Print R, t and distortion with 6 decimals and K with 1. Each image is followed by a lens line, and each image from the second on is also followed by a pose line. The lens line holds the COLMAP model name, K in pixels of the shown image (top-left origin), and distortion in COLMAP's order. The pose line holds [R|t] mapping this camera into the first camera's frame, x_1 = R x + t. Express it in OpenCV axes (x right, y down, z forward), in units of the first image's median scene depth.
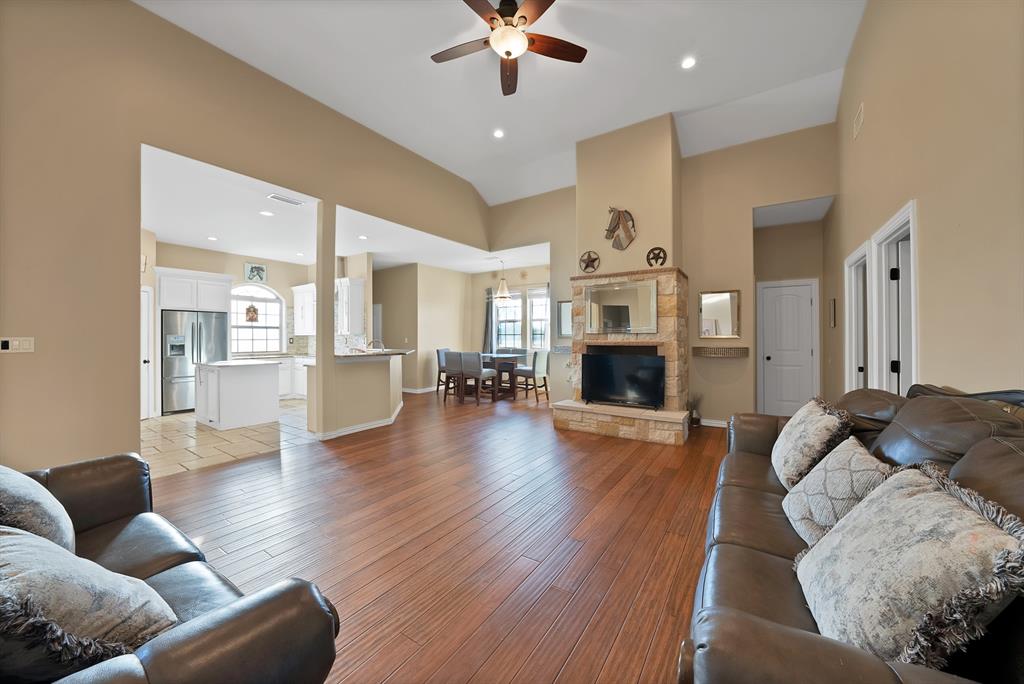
lens RADIAL K [[363.9, 0, 504.0], [0, 363.9, 340.1], [0, 0, 1]] dist [-0.002124, -0.000218]
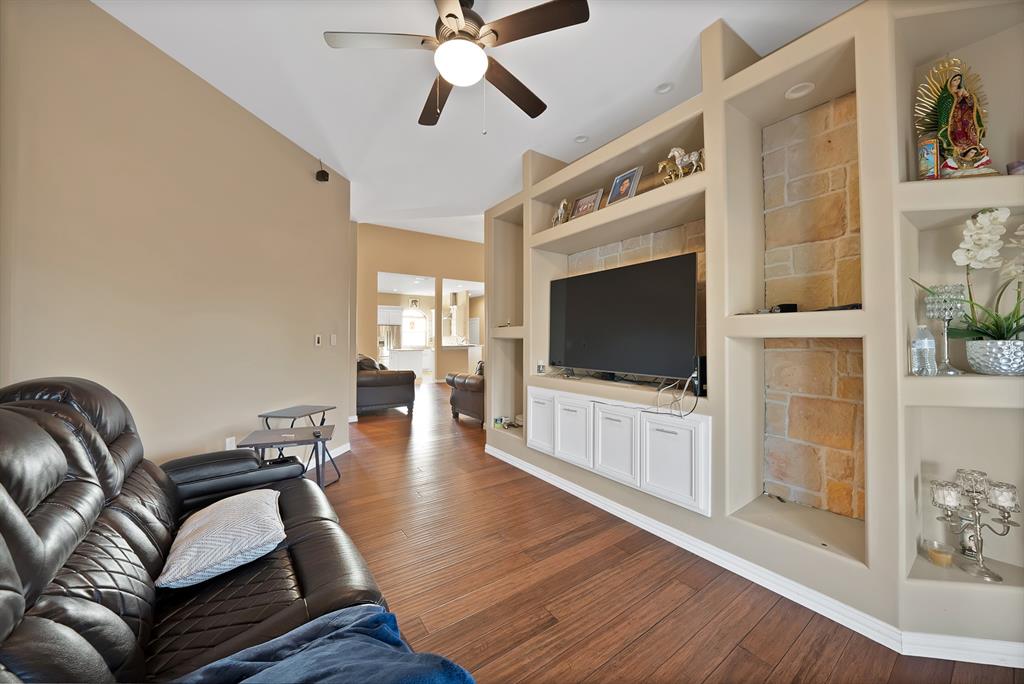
lens RADIAL K [[363.9, 0, 518.2], [0, 363.9, 337.4], [0, 0, 1]] dist [-0.002124, -0.000218]
pose [[0.943586, 0.002147, -0.331122, 0.579079], [-0.005575, 0.999940, -0.009405, 0.004955], [0.331082, 0.010721, 0.943541, -0.765482]]
